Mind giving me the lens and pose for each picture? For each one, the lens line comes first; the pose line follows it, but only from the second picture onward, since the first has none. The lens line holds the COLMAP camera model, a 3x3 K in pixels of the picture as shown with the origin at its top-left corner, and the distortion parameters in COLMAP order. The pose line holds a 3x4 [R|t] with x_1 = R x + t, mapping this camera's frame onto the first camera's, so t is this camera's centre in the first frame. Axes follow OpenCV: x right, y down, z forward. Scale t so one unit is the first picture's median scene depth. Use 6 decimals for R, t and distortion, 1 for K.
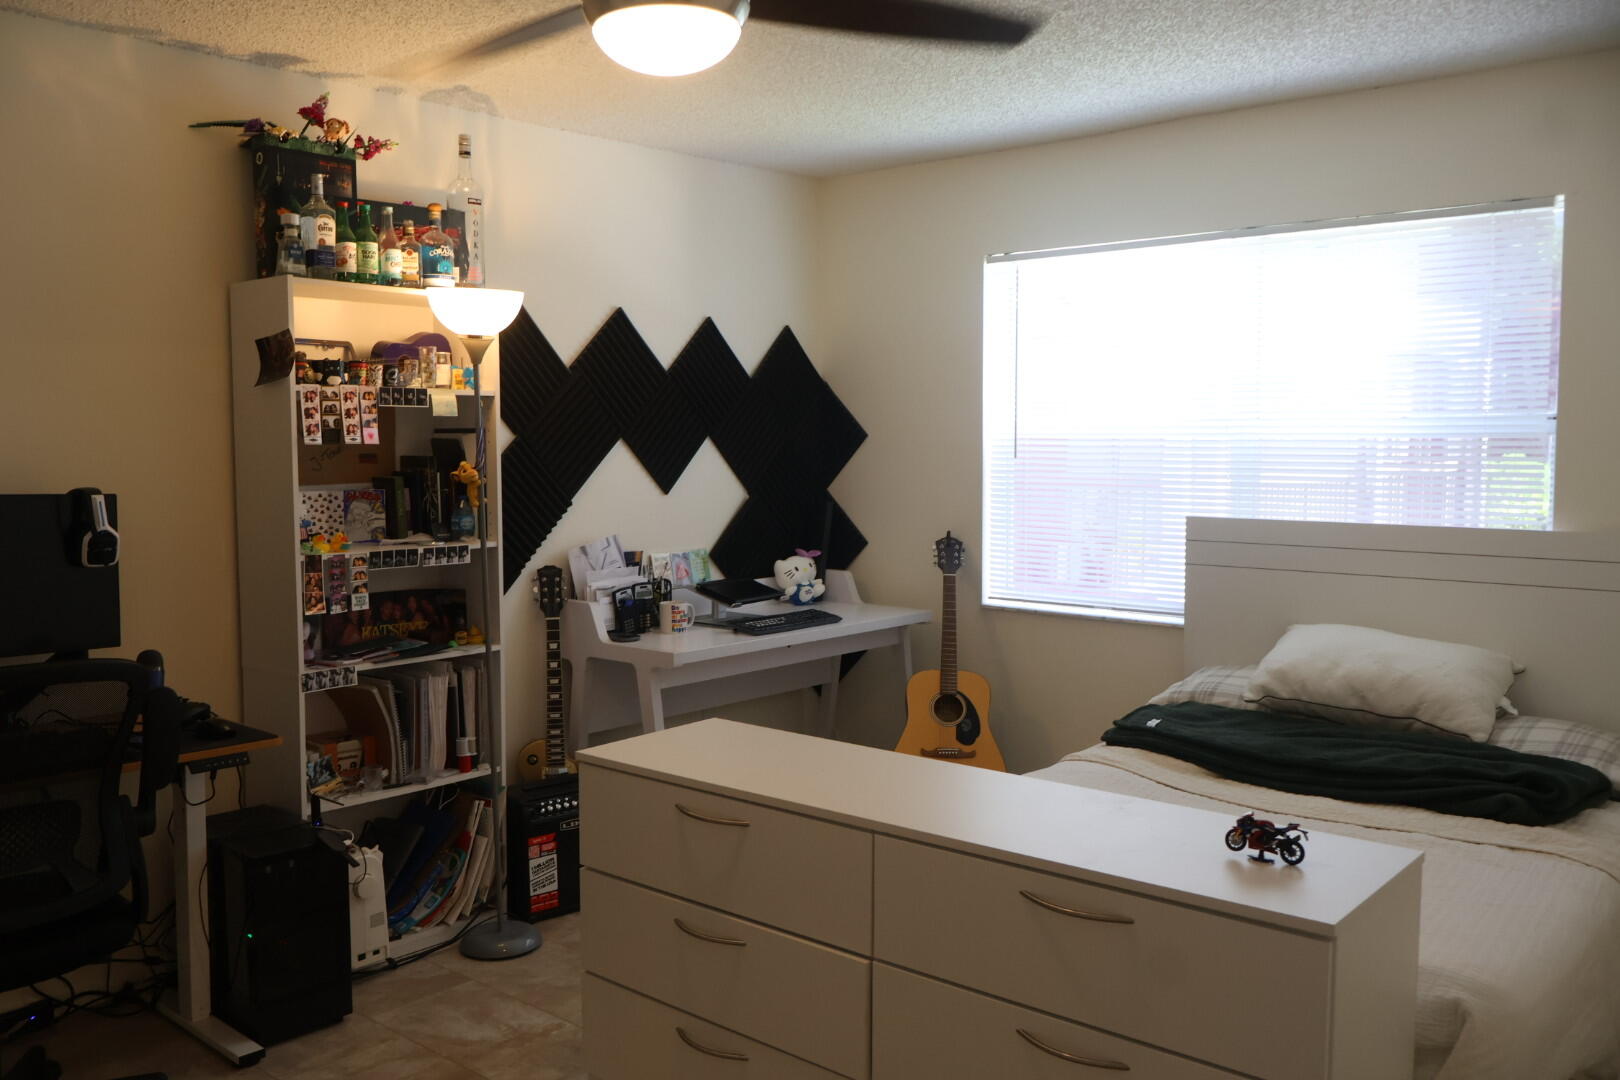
lens RADIAL K [[1336.0, 0, 811.1], [0, 1336.0, 540.0], [0, 0, 1]] dist [0.008996, -0.000232]
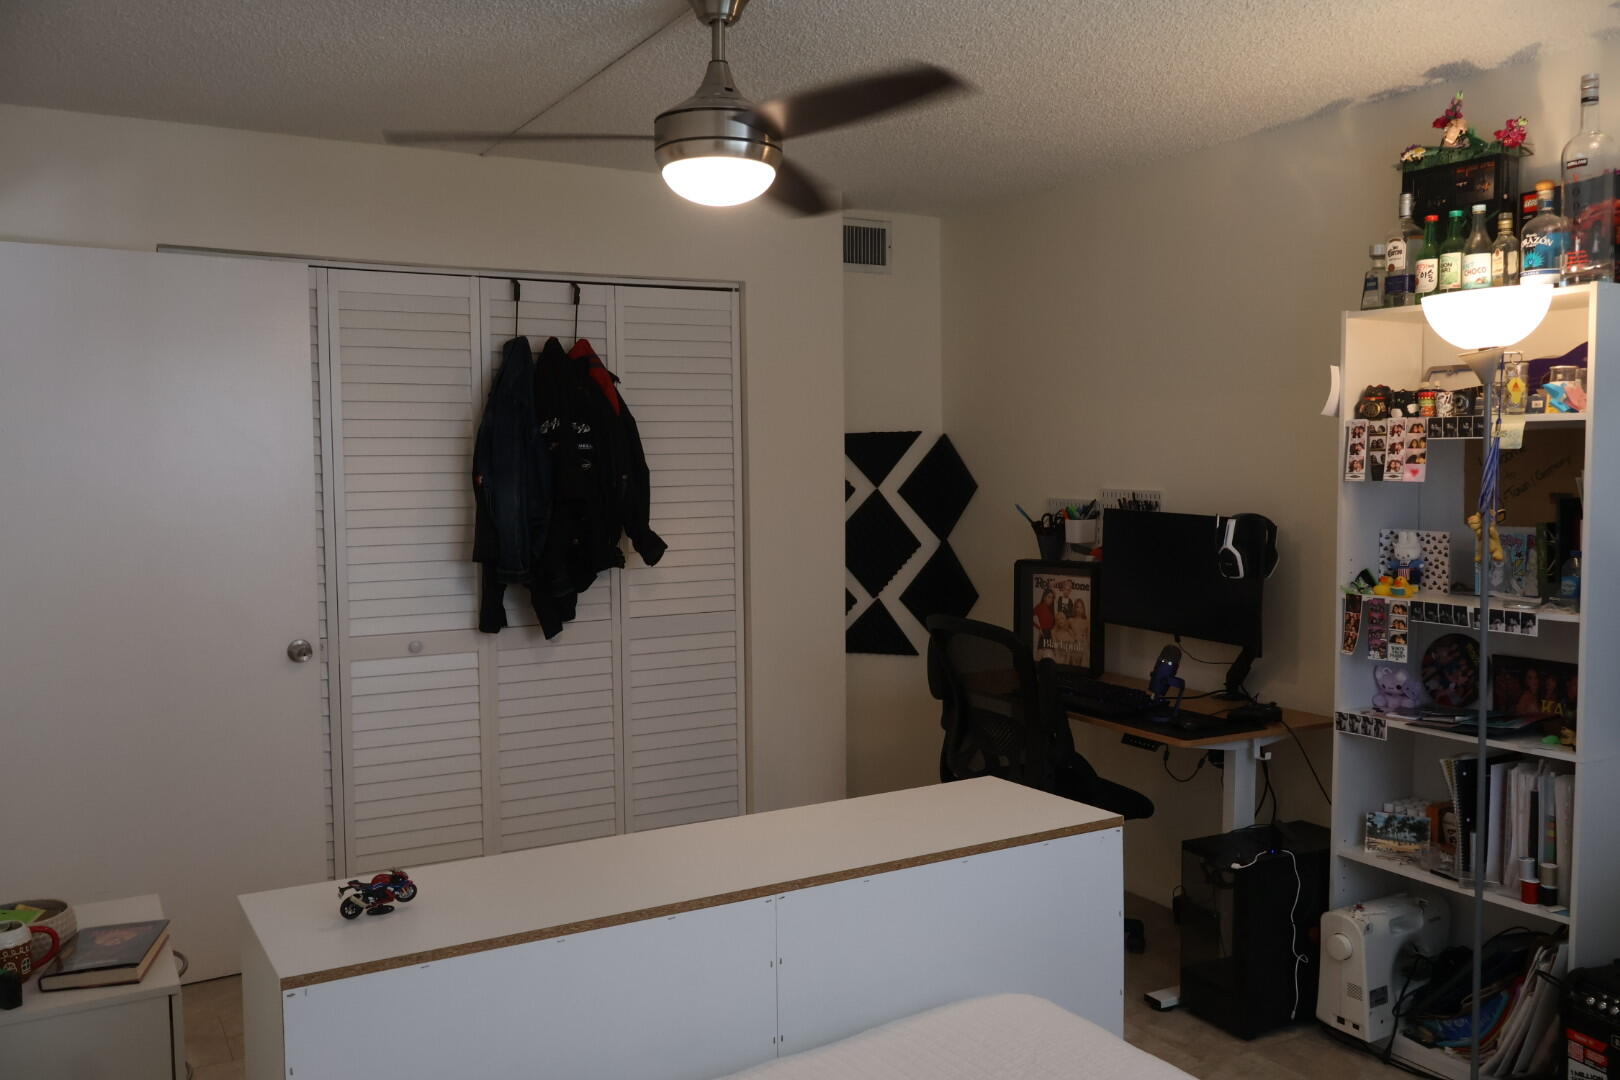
lens RADIAL K [[1336.0, 0, 810.7], [0, 1336.0, 541.1], [0, 0, 1]] dist [0.008996, -0.000232]
pose [[-0.318360, 0.064113, -0.945799, 0.661290], [-0.063253, 0.994050, 0.088675, -0.087097], [0.945857, 0.088055, -0.312411, 0.909058]]
